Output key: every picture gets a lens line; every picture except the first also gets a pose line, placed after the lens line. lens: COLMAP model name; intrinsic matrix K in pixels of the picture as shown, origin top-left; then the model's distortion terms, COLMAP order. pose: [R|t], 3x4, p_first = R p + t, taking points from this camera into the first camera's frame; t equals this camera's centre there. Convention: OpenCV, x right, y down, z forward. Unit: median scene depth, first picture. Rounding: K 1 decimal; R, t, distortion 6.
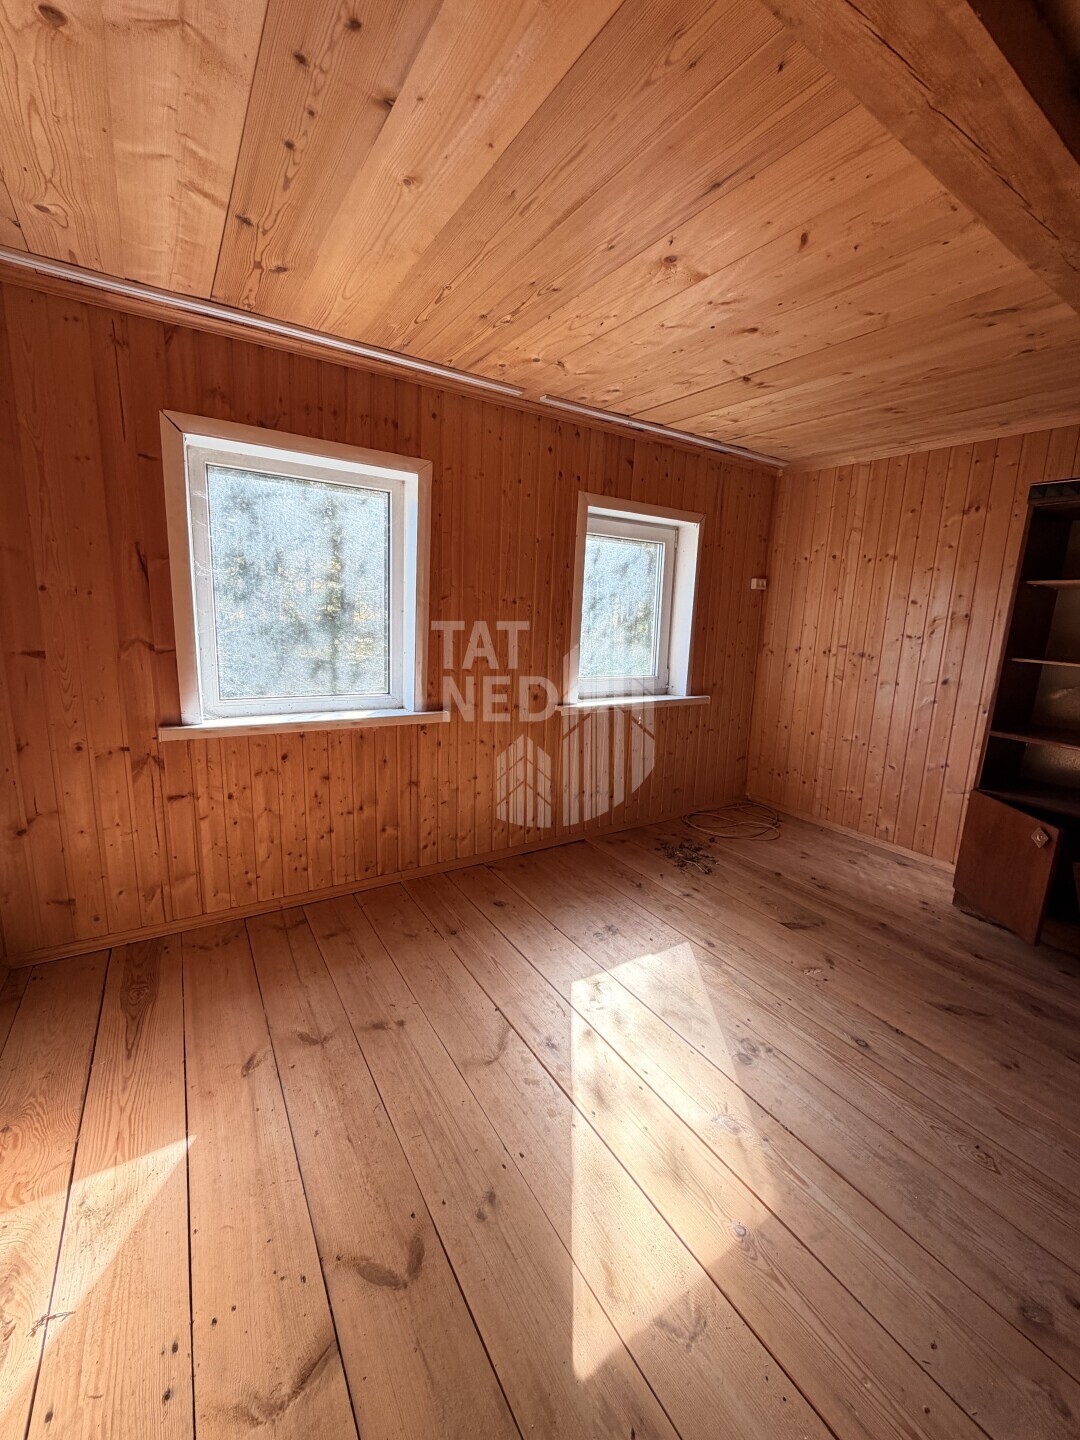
lens RADIAL K [[572.6, 0, 541.6], [0, 572.6, 718.9], [0, 0, 1]] dist [-0.001057, -0.000236]
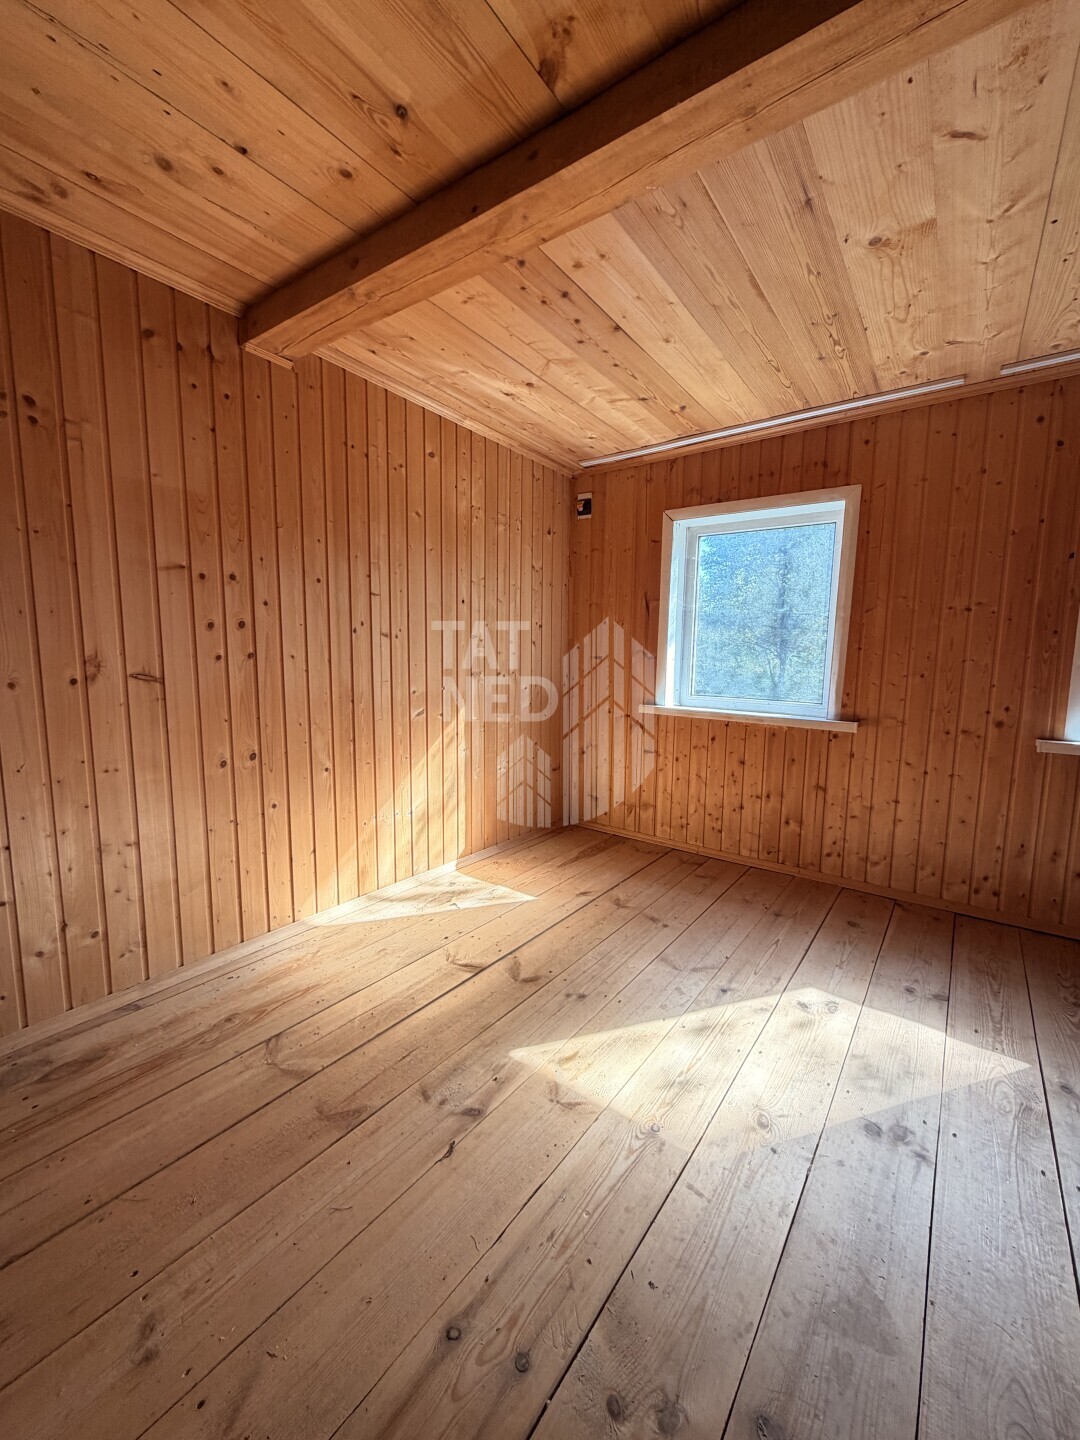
lens RADIAL K [[572.6, 0, 540.6], [0, 572.6, 720.6], [0, 0, 1]] dist [-0.001057, -0.000236]
pose [[0.349496, 0.075320, -0.933906, 0.667352], [-0.180083, 0.983579, 0.011934, 0.082663], [0.919469, 0.164010, 0.357320, 0.150199]]
